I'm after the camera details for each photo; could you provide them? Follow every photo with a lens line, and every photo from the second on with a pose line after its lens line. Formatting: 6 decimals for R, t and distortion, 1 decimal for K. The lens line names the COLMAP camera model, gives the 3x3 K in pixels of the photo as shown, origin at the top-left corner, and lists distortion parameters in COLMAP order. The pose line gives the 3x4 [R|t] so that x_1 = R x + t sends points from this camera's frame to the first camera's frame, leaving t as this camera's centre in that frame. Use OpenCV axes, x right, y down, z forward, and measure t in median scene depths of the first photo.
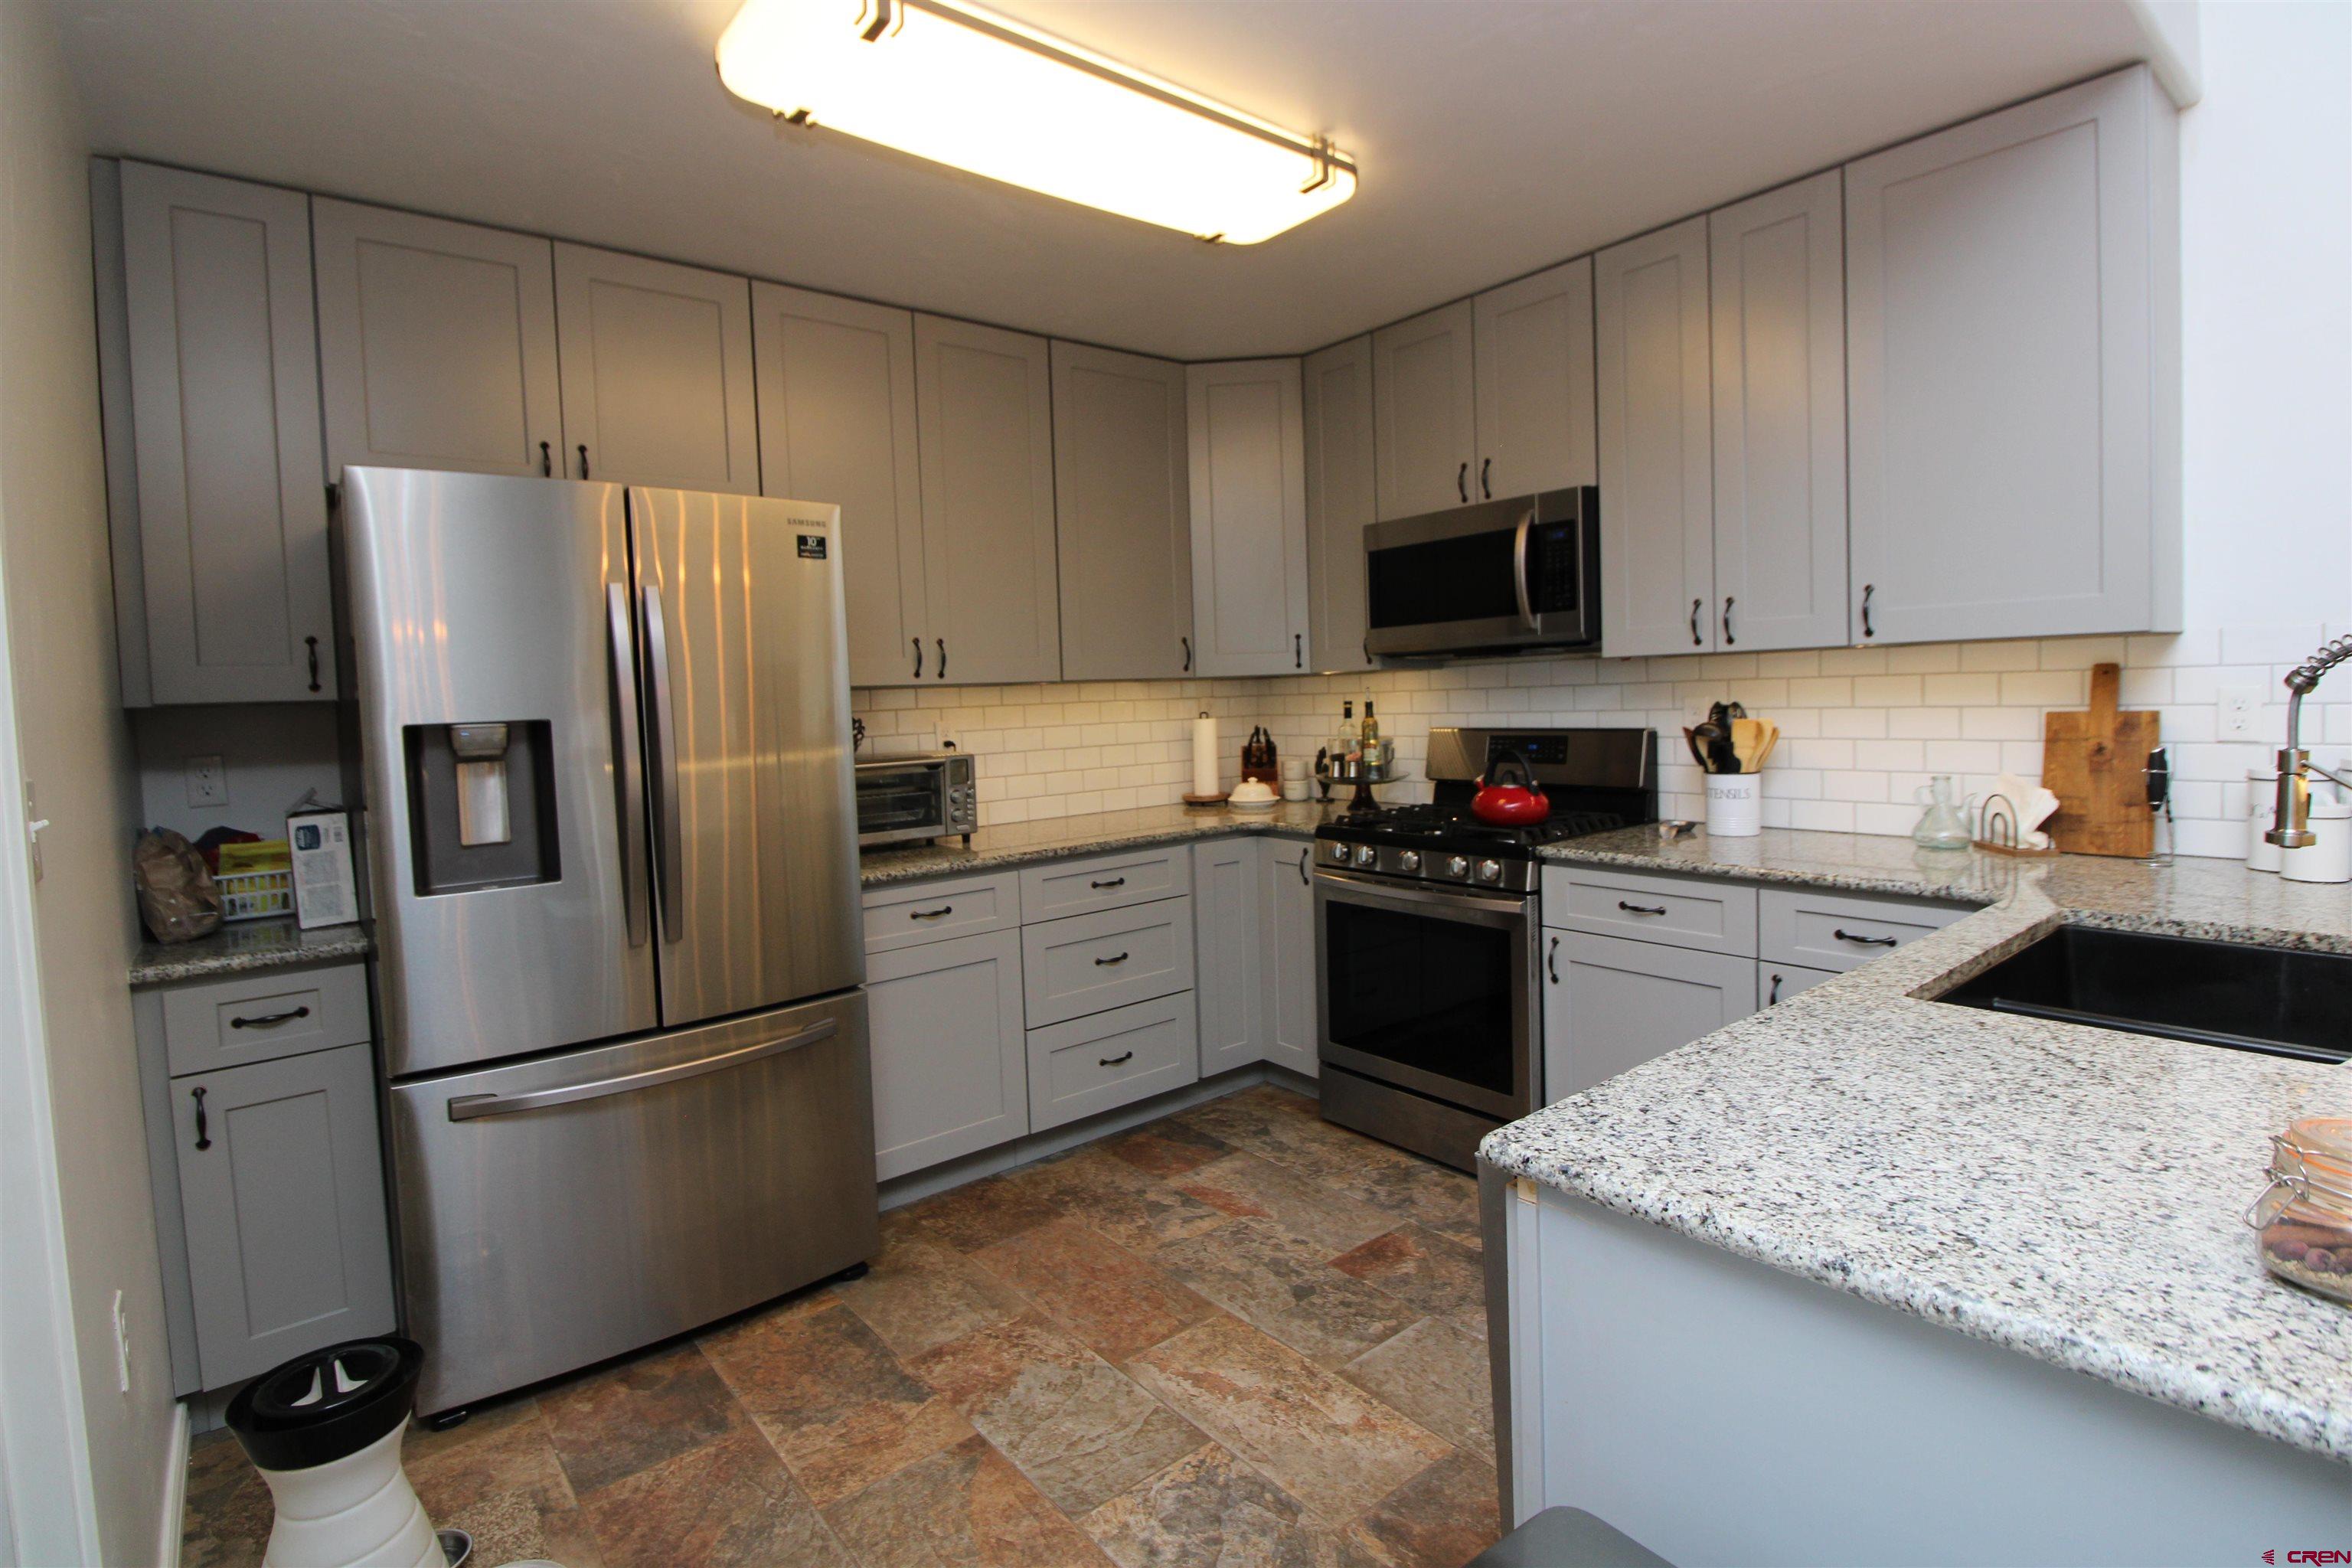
lens RADIAL K [[1125.1, 0, 1188.0], [0, 1125.1, 753.2], [0, 0, 1]] dist [-0.001354, -0.015745]
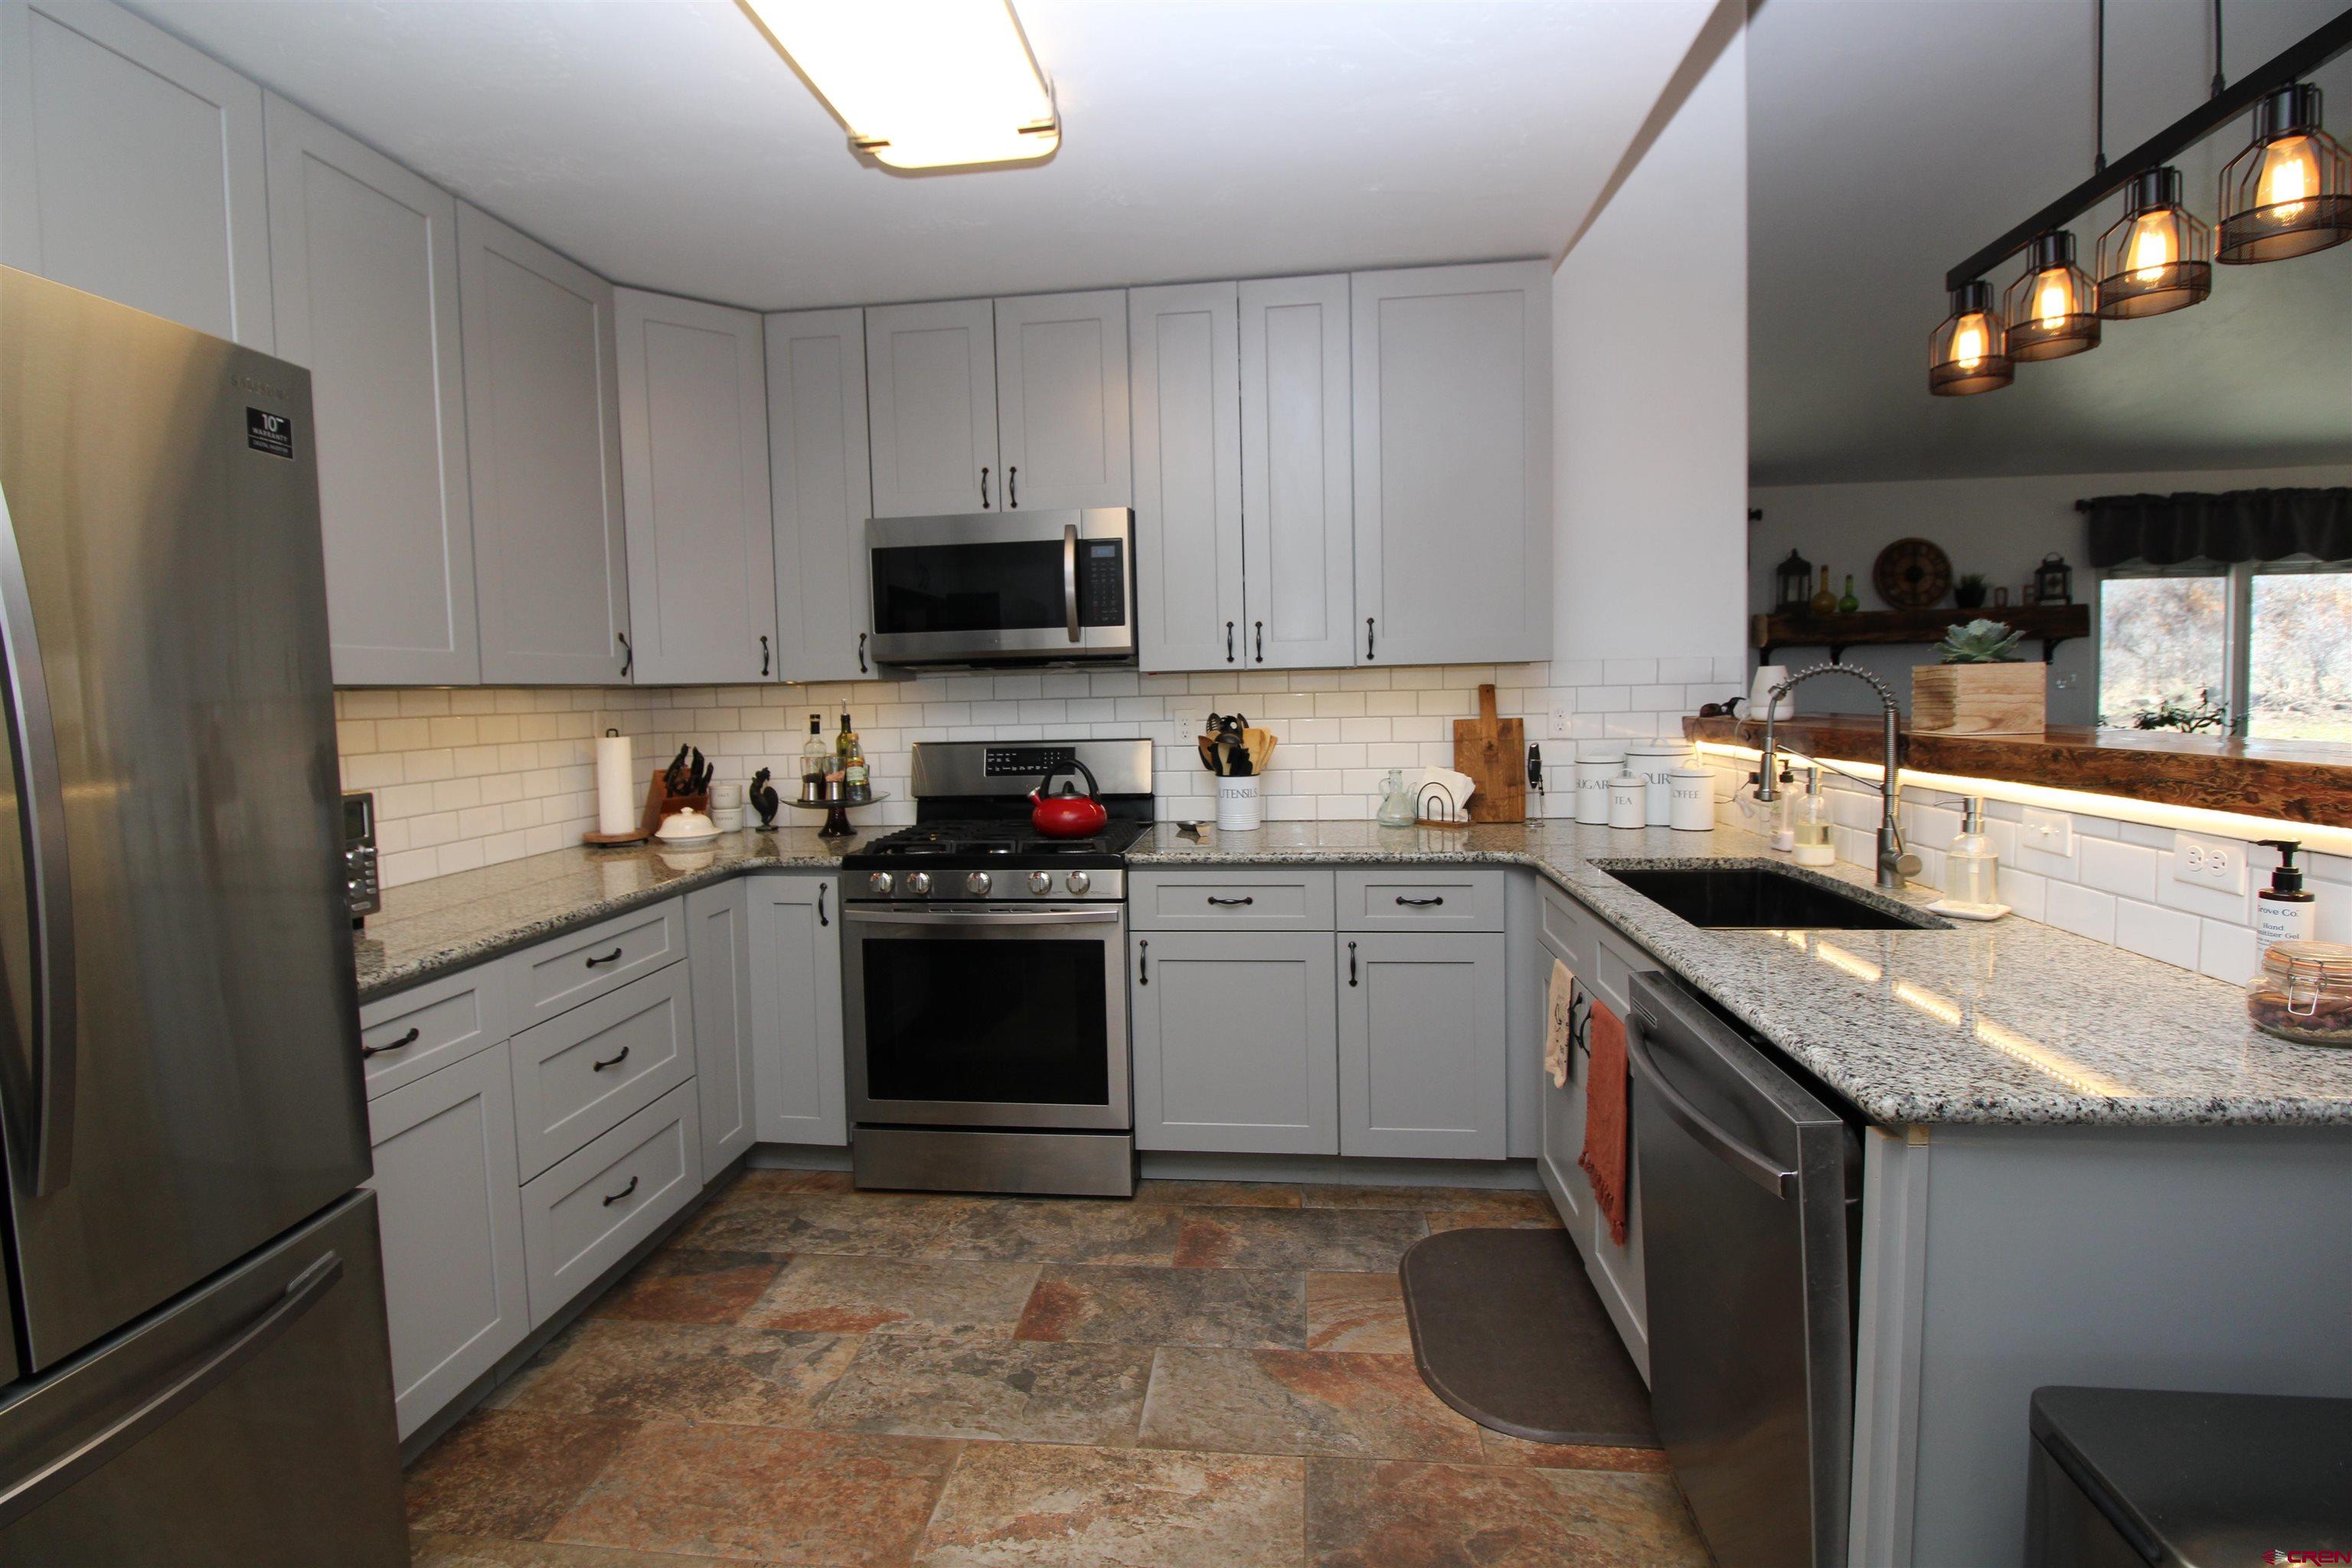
lens RADIAL K [[1077.3, 0, 1177.1], [0, 1077.3, 759.2], [0, 0, 1]] dist [0.000862, -0.015939]
pose [[0.718168, -0.027223, 0.695337, -0.331270], [0.035983, 0.999350, 0.001960, -0.003444], [-0.694939, 0.023613, 0.718681, 0.258387]]
